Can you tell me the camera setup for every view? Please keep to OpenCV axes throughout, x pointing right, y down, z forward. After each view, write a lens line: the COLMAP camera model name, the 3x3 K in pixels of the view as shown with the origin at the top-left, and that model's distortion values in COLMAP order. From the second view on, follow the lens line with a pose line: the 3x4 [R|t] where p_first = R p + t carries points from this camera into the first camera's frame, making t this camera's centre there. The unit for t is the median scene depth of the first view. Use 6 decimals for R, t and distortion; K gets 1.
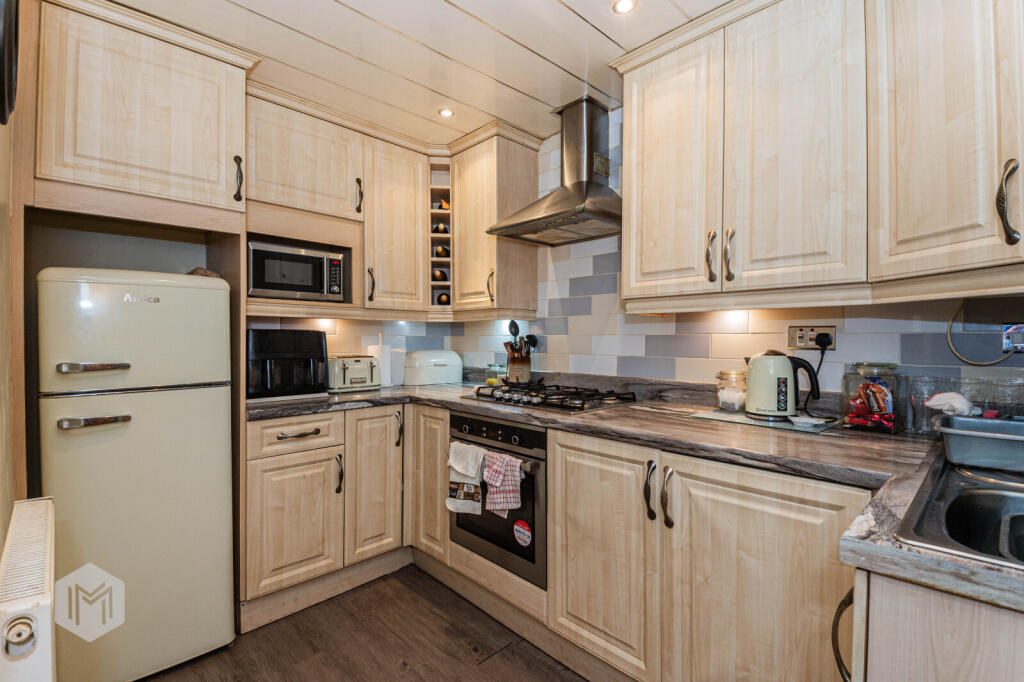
lens RADIAL K [[456.7, 0, 515.8], [0, 456.7, 340.3], [0, 0, 1]] dist [-0.000028, -0.023194]
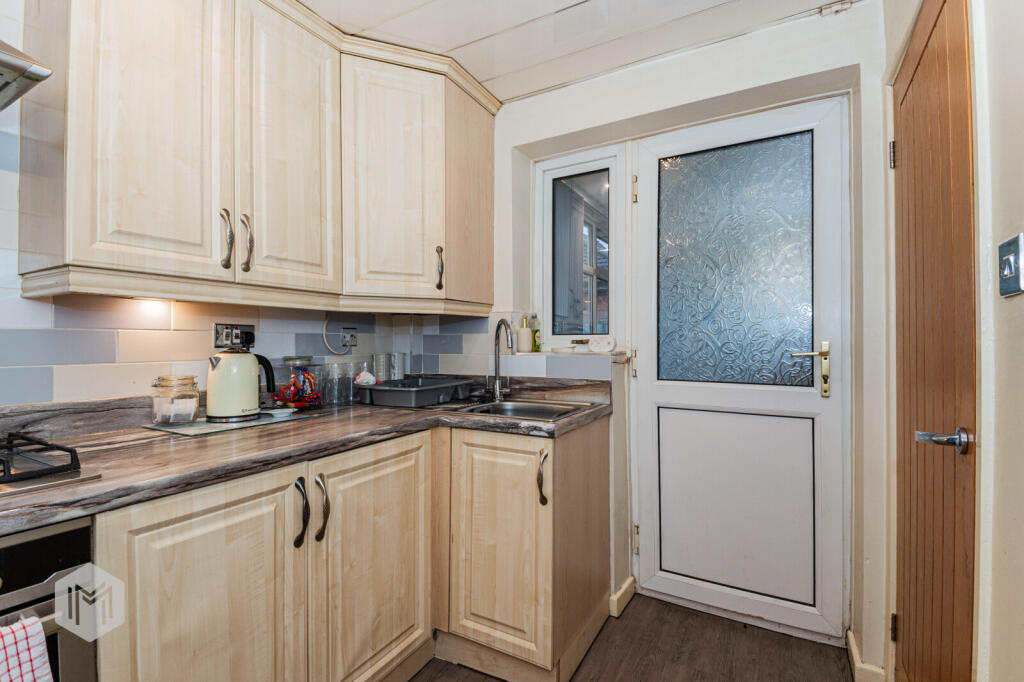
lens RADIAL K [[456.7, 0, 515.8], [0, 456.7, 340.3], [0, 0, 1]] dist [-0.000028, -0.023194]
pose [[-0.306078, 0.004283, 0.951997, -0.560002], [0.006003, 0.999979, -0.002569, 0.011621], [-0.951987, 0.004928, -0.306097, 0.773599]]
